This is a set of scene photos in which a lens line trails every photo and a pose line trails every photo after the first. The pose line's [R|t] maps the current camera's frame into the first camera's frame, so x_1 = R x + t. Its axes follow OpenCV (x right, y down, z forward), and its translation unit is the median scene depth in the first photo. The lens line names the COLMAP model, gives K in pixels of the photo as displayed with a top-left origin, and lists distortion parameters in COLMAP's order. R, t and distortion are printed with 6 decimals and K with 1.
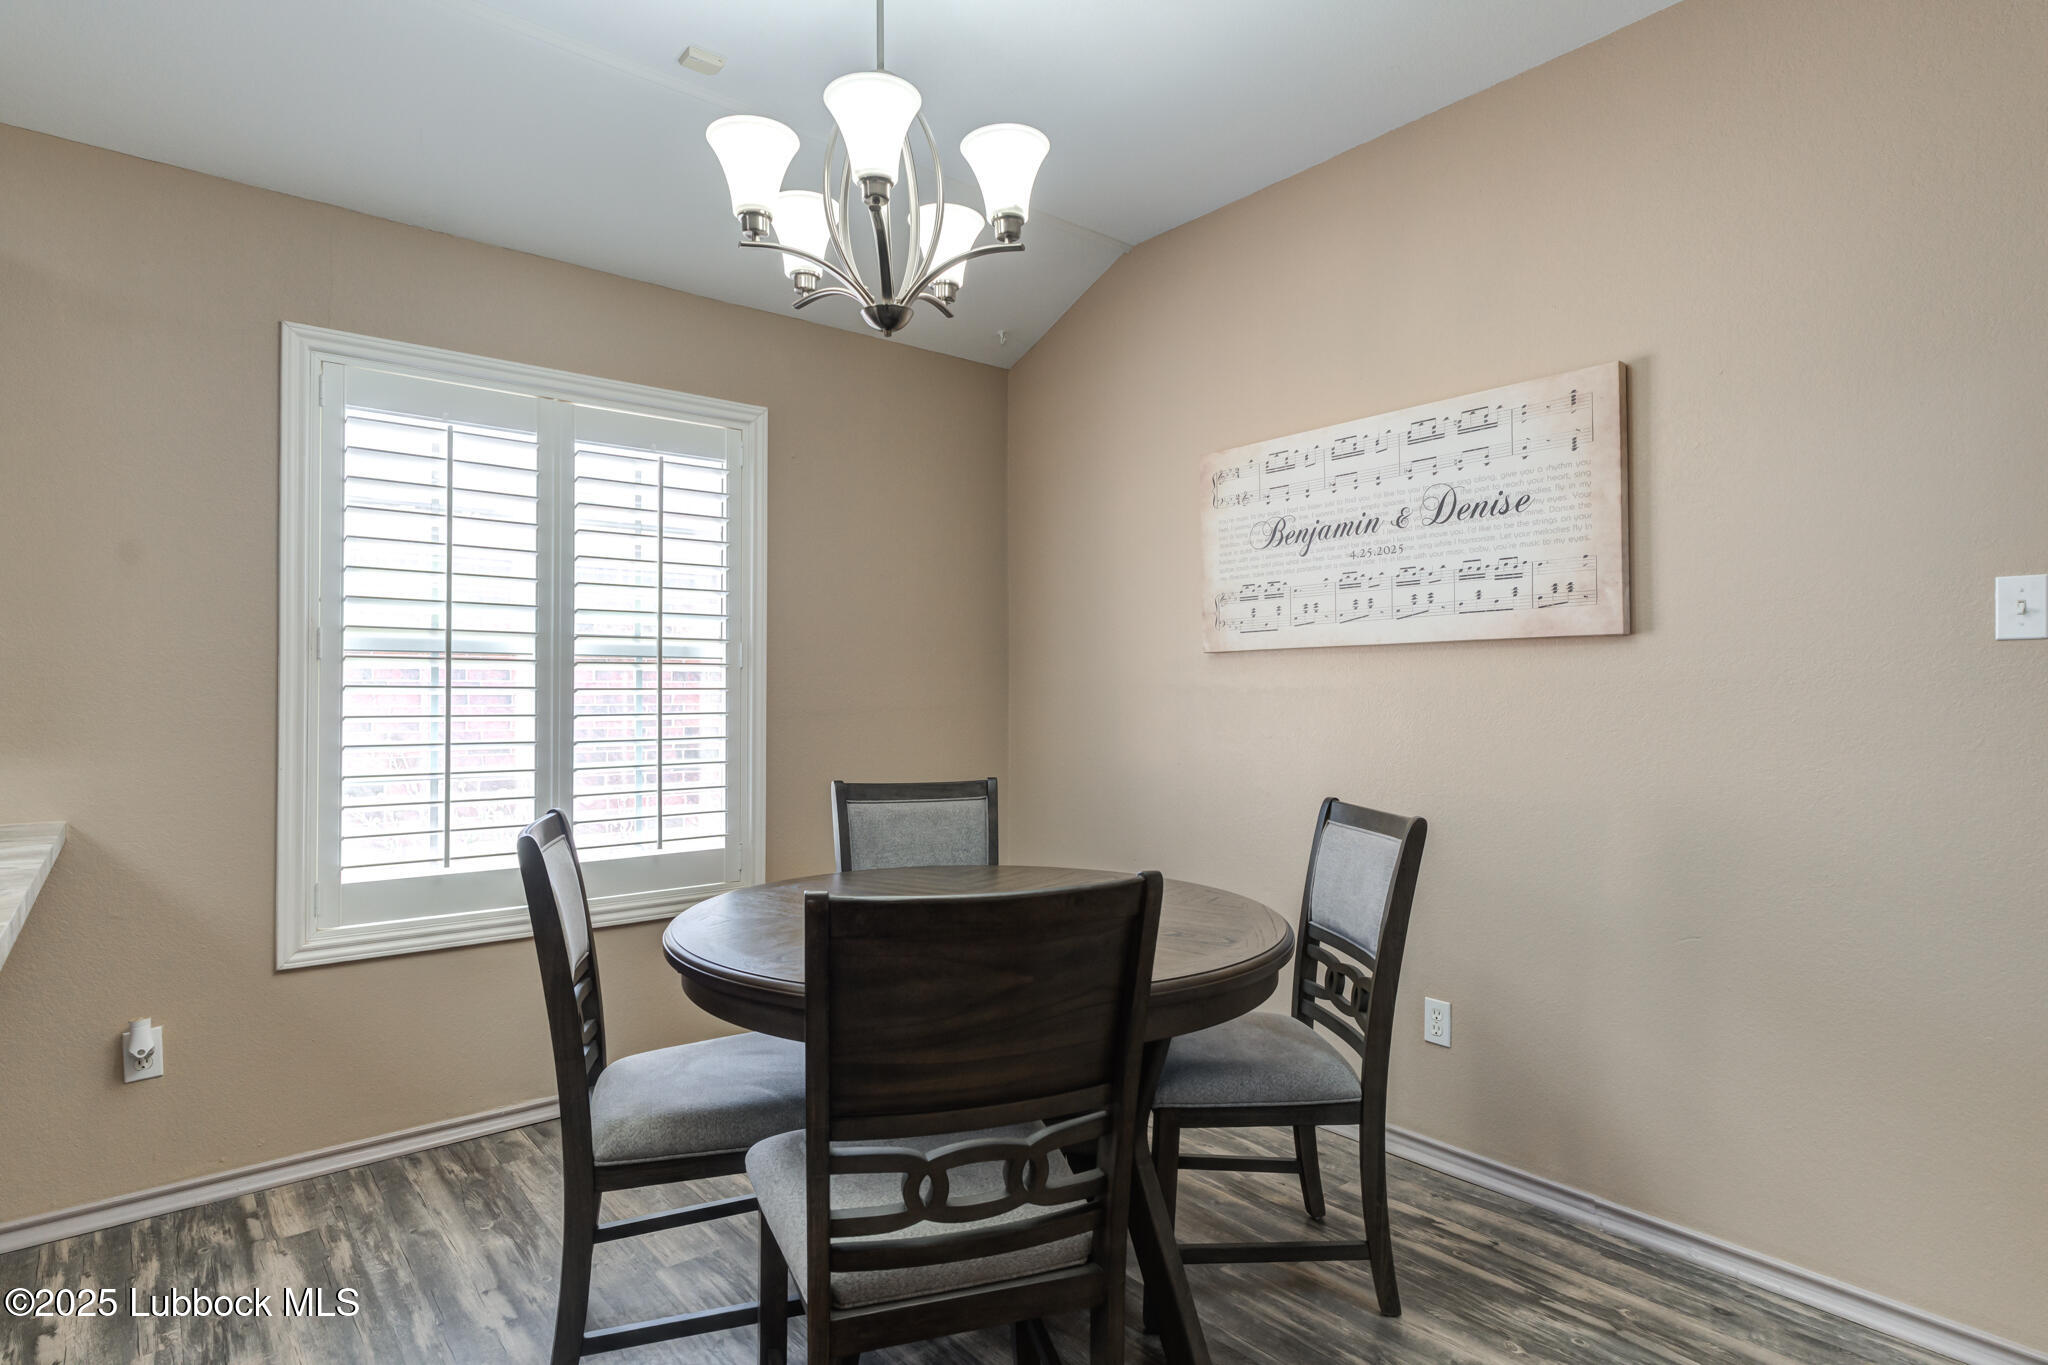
lens RADIAL K [[1082.5, 0, 1068.7], [0, 1082.5, 690.5], [0, 0, 1]] dist [0.003579, 0.003639]
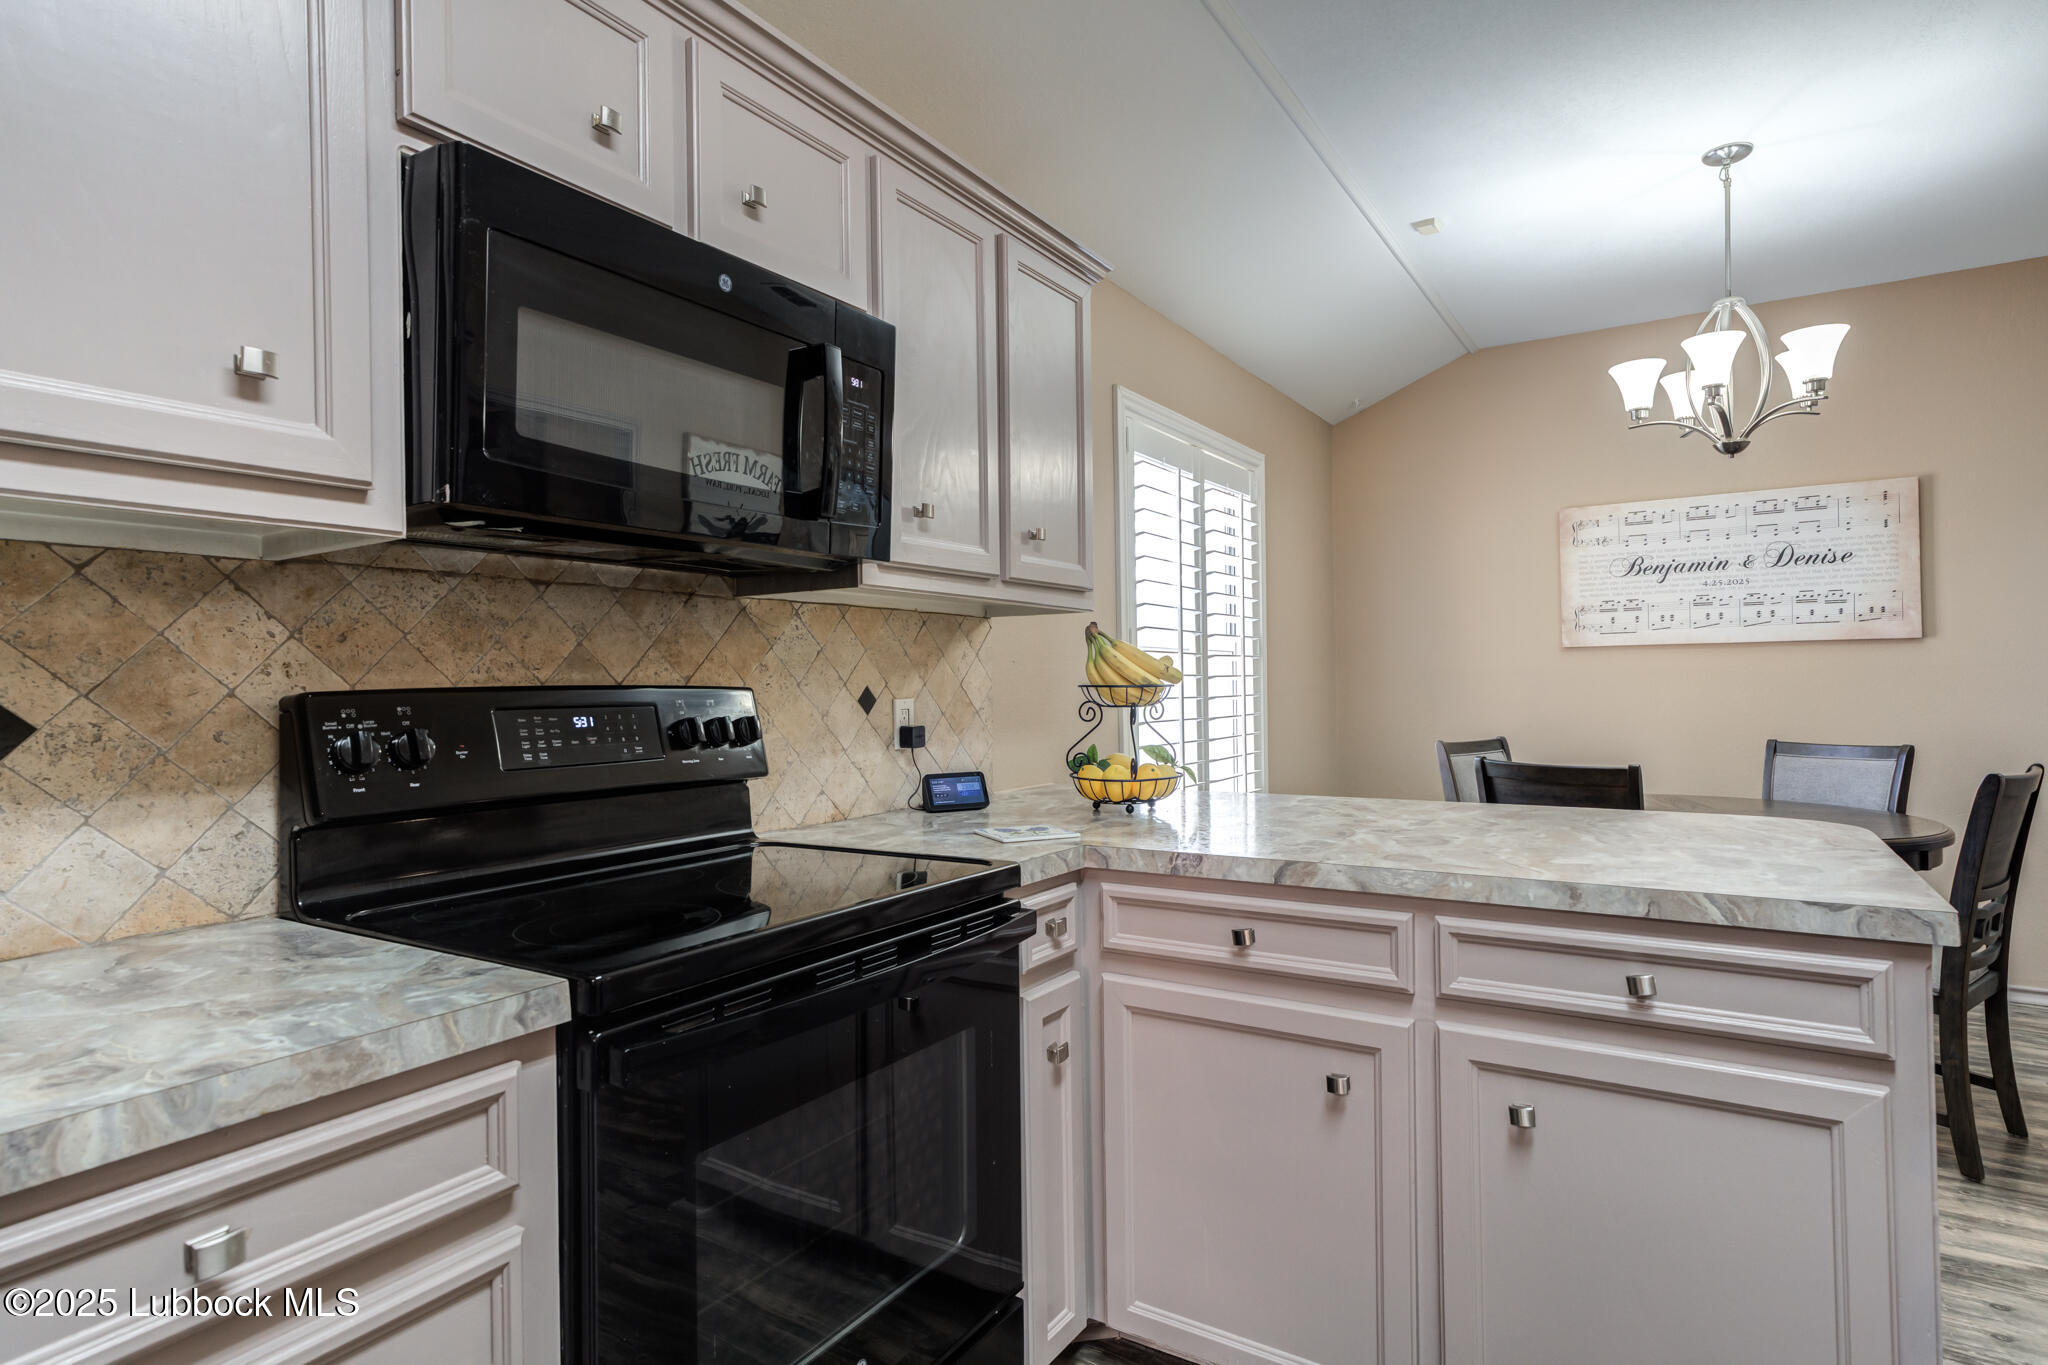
lens RADIAL K [[1082.5, 0, 1036.3], [0, 1082.5, 667.5], [0, 0, 1]] dist [0.003579, 0.003639]
pose [[0.951174, -0.004006, 0.308628, -1.132973], [0.007933, 0.999903, -0.011471, 0.002137], [-0.308552, 0.013359, 0.951114, -0.159533]]
